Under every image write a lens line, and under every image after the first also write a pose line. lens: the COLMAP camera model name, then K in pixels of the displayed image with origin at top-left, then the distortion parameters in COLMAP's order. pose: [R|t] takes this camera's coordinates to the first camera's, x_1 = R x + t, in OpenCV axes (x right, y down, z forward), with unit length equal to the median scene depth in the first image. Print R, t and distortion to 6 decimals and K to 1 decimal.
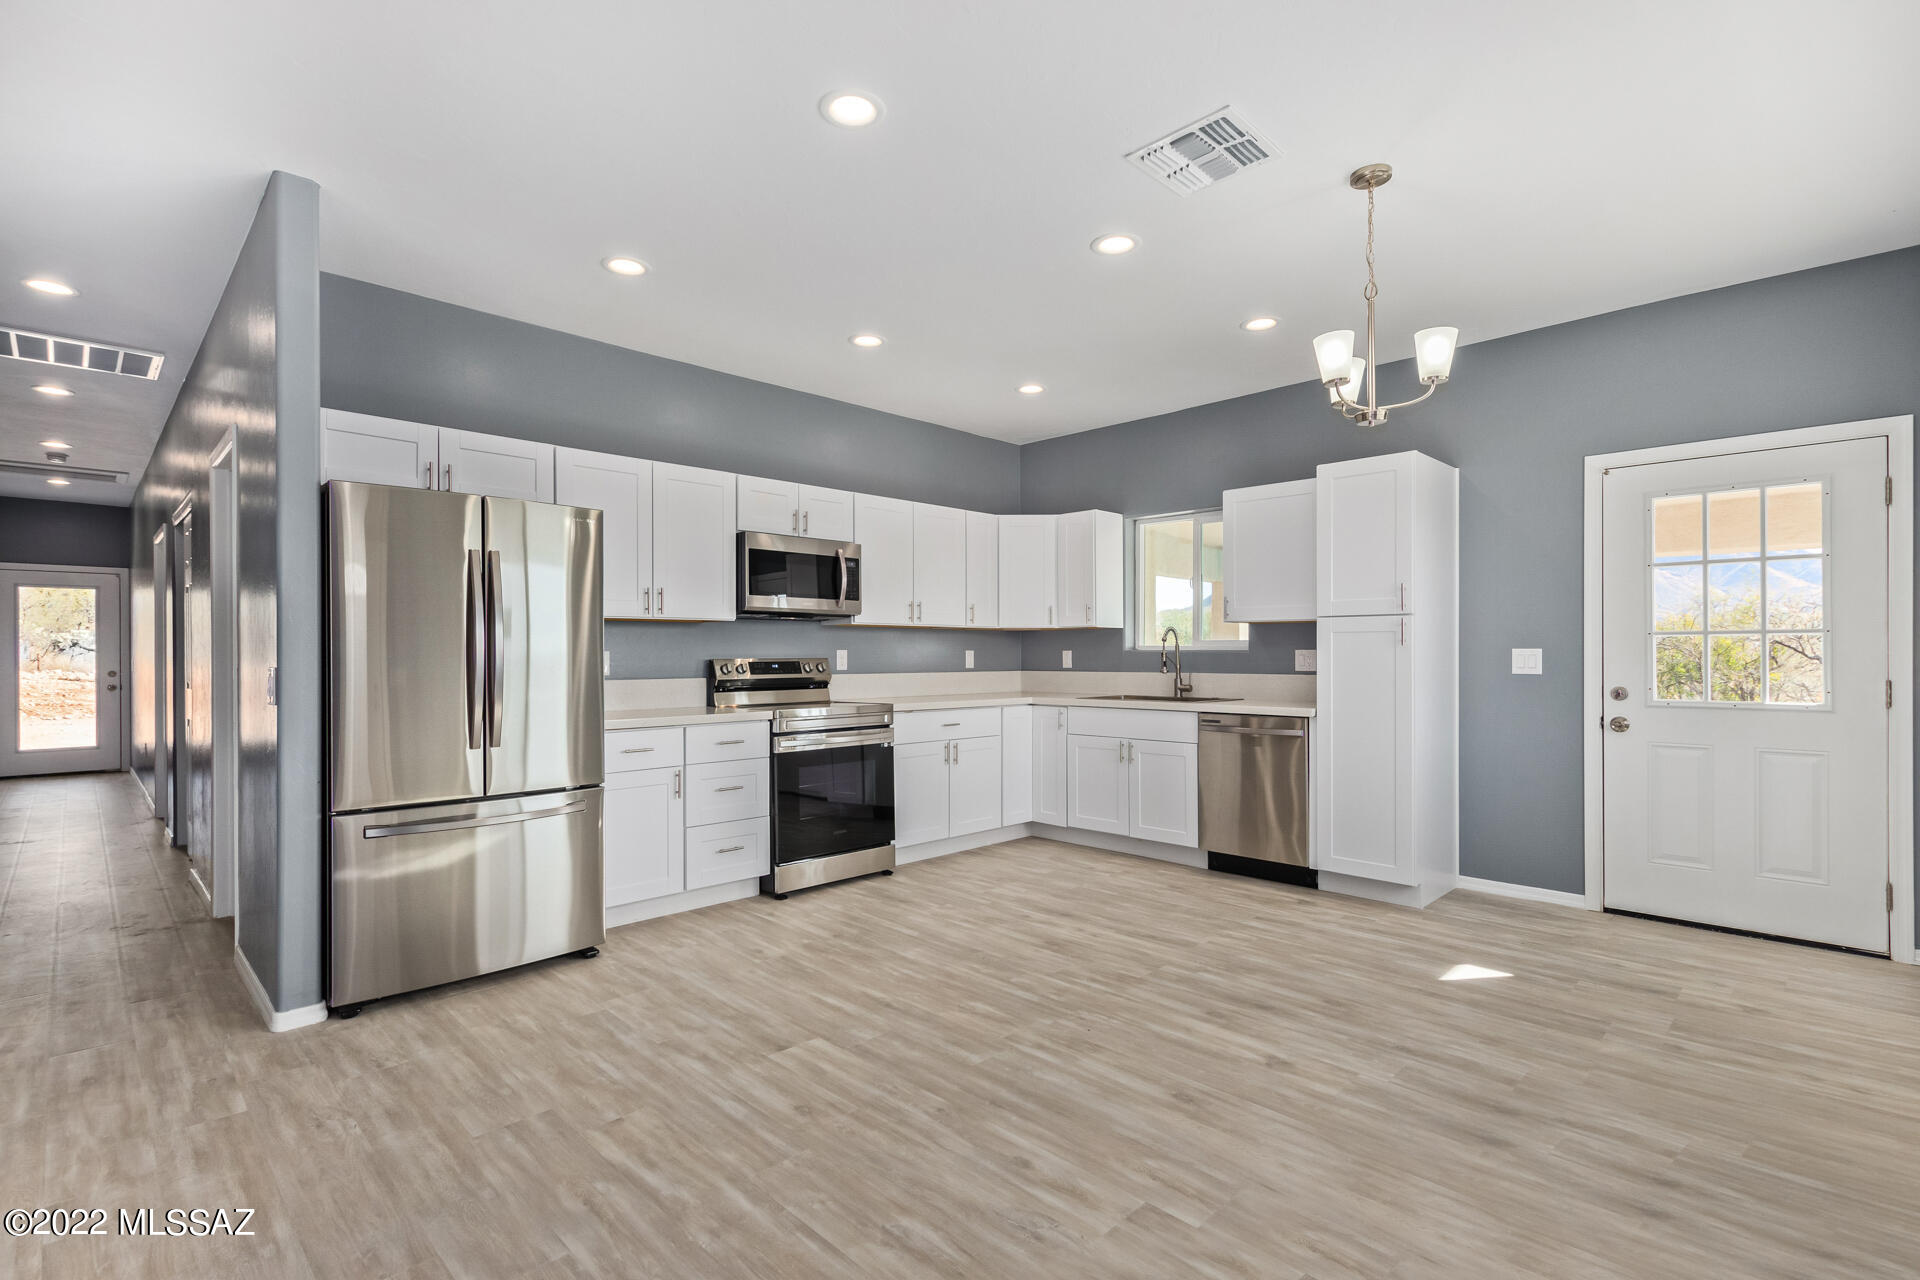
lens RADIAL K [[900.6, 0, 943.8], [0, 900.6, 650.0], [0, 0, 1]] dist [0.002389, 0.000163]
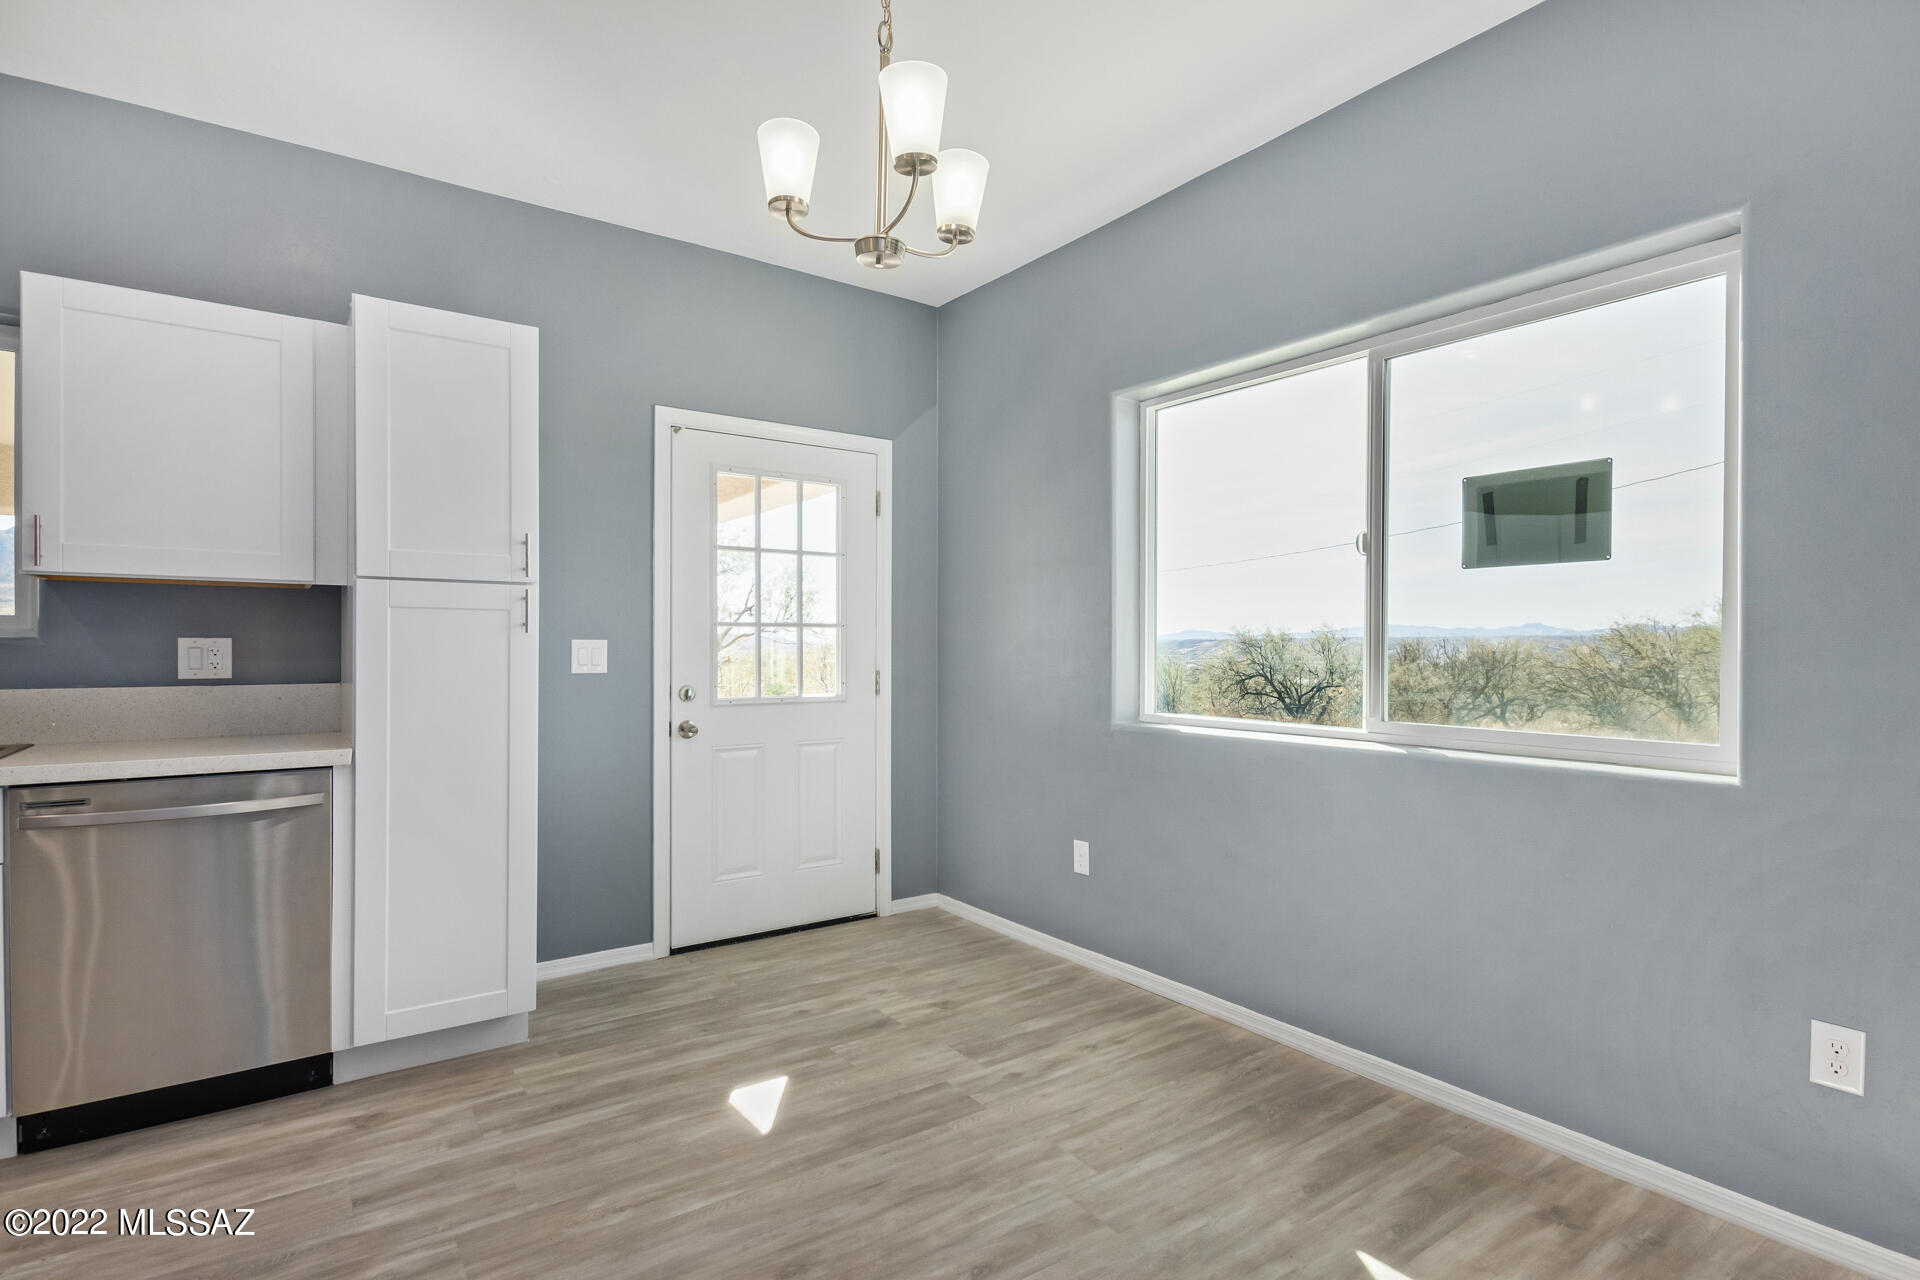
lens RADIAL K [[957.8, 0, 963.6], [0, 957.8, 650.9], [0, 0, 1]] dist [0.023221, 0.000004]
pose [[0.149251, -0.004102, 0.988791, -0.112915], [-0.007613, 0.999957, 0.005297, 0.001428], [-0.988770, -0.008318, 0.149213, 0.623530]]
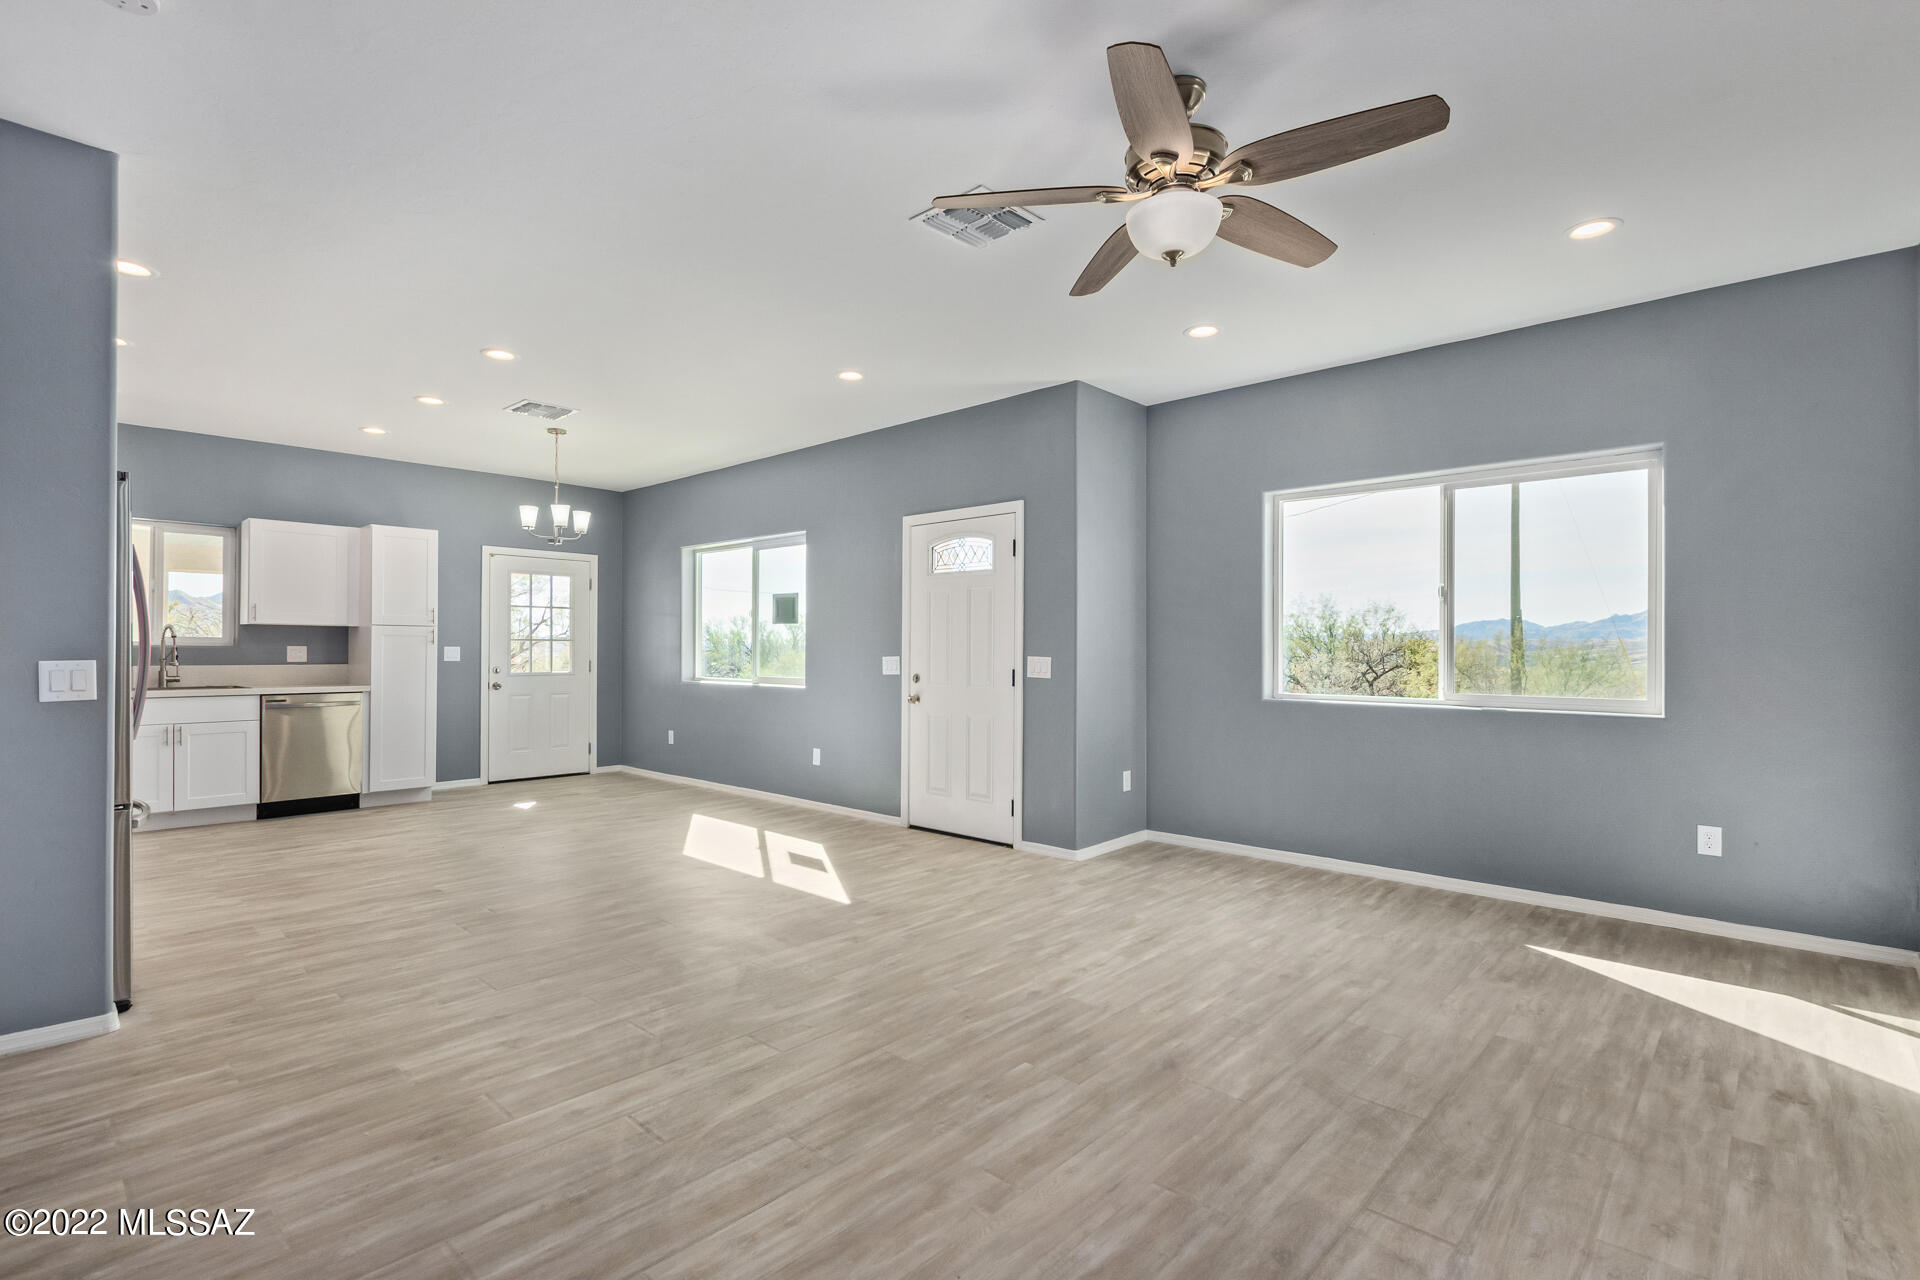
lens RADIAL K [[908.6, 0, 960.0], [0, 908.6, 640.0], [0, 0, 1]] dist [0.002125, 0.000315]
pose [[-0.042238, 0.011673, 0.999039, -1.291003], [-0.006360, 0.999908, -0.011952, 0.000408], [-0.999087, -0.006859, -0.042160, 0.086131]]
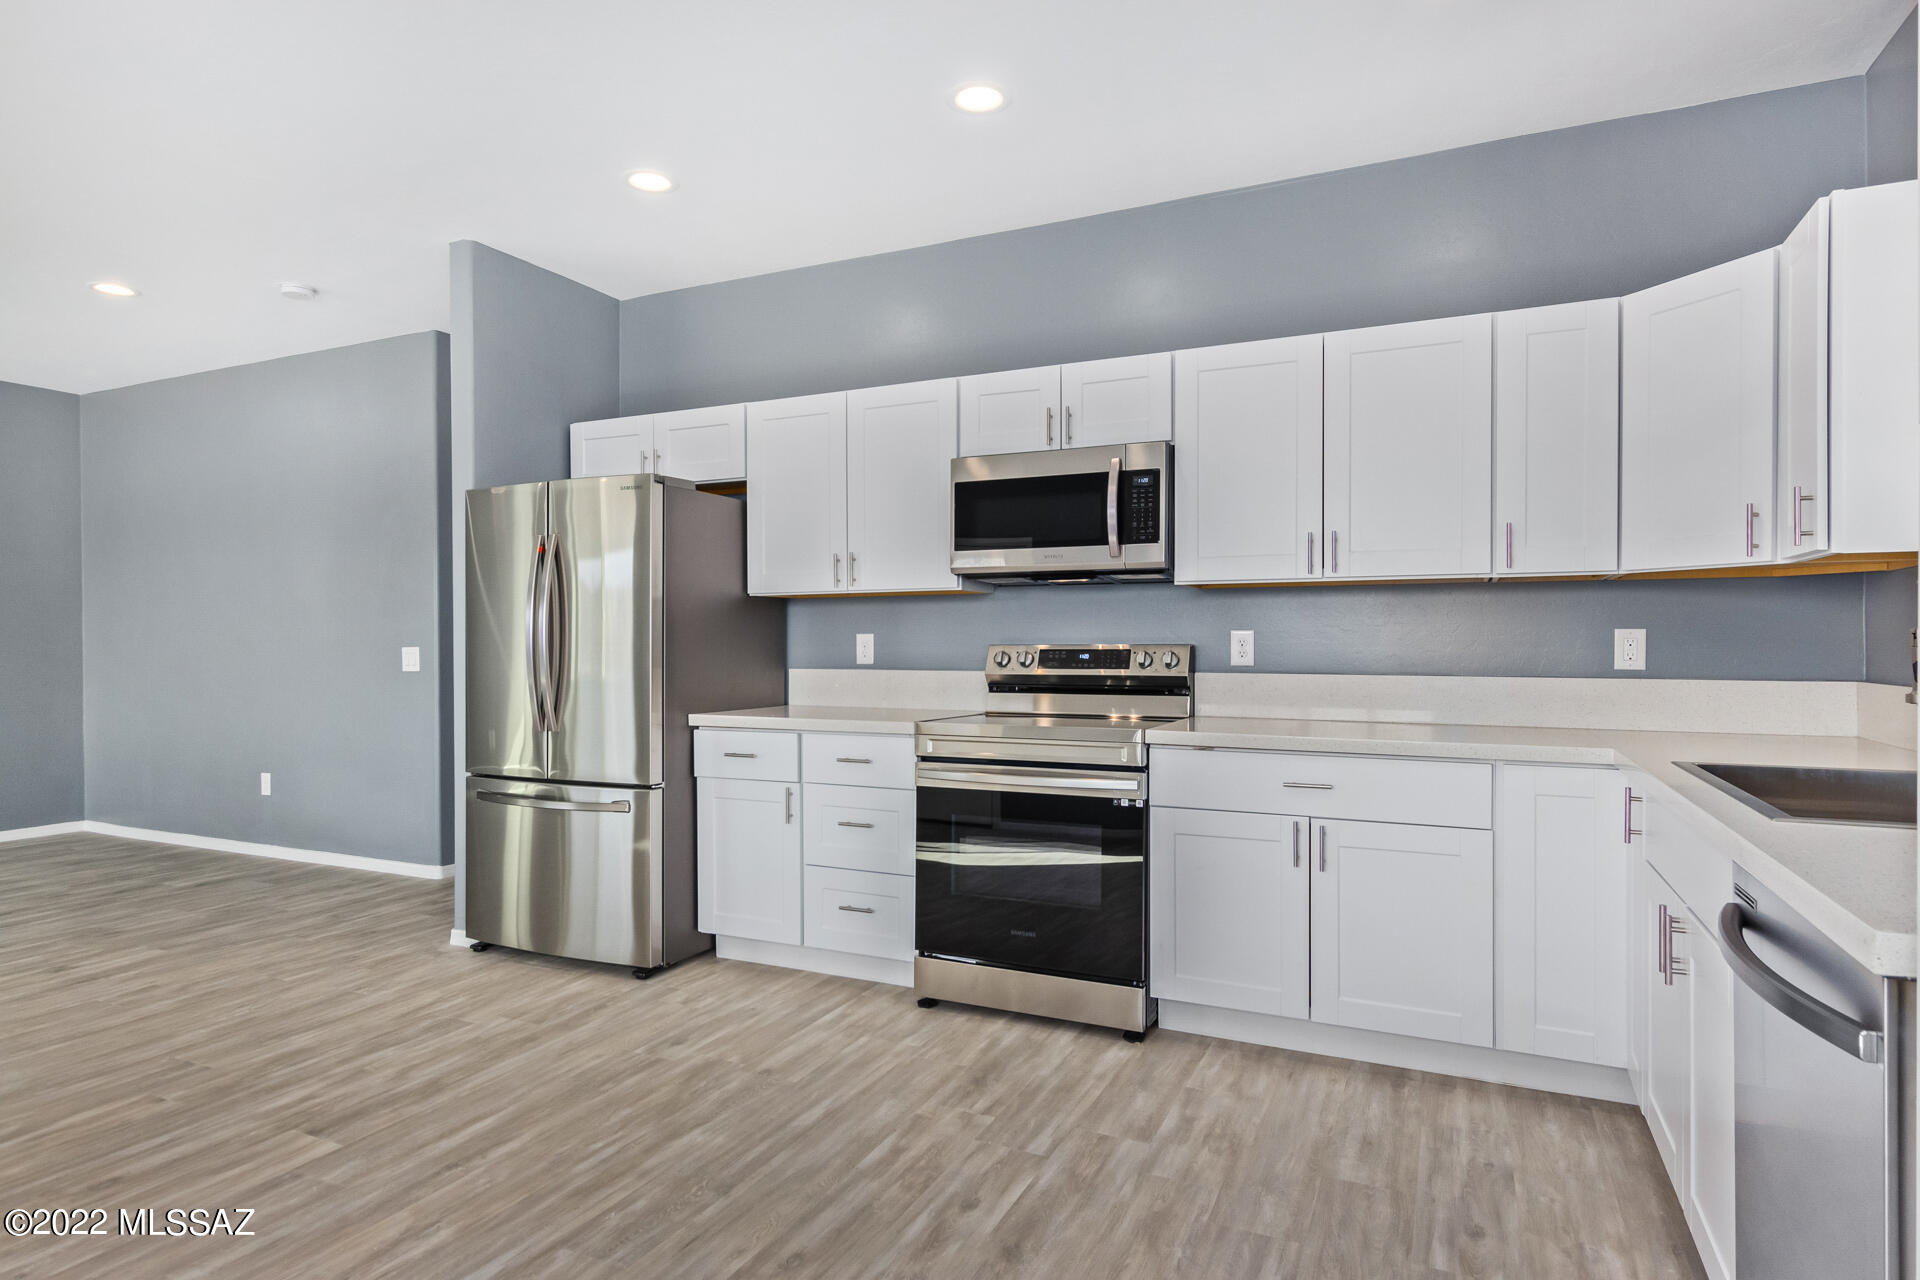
lens RADIAL K [[1046.9, 0, 960.0], [0, 1046.9, 640.0], [0, 0, 1]] dist [-0.001383, -0.001756]
pose [[0.349585, 0.004160, -0.936895, 0.612624], [0.005805, 0.999961, 0.006606, 0.001441], [0.936887, -0.007748, 0.349547, 0.837723]]
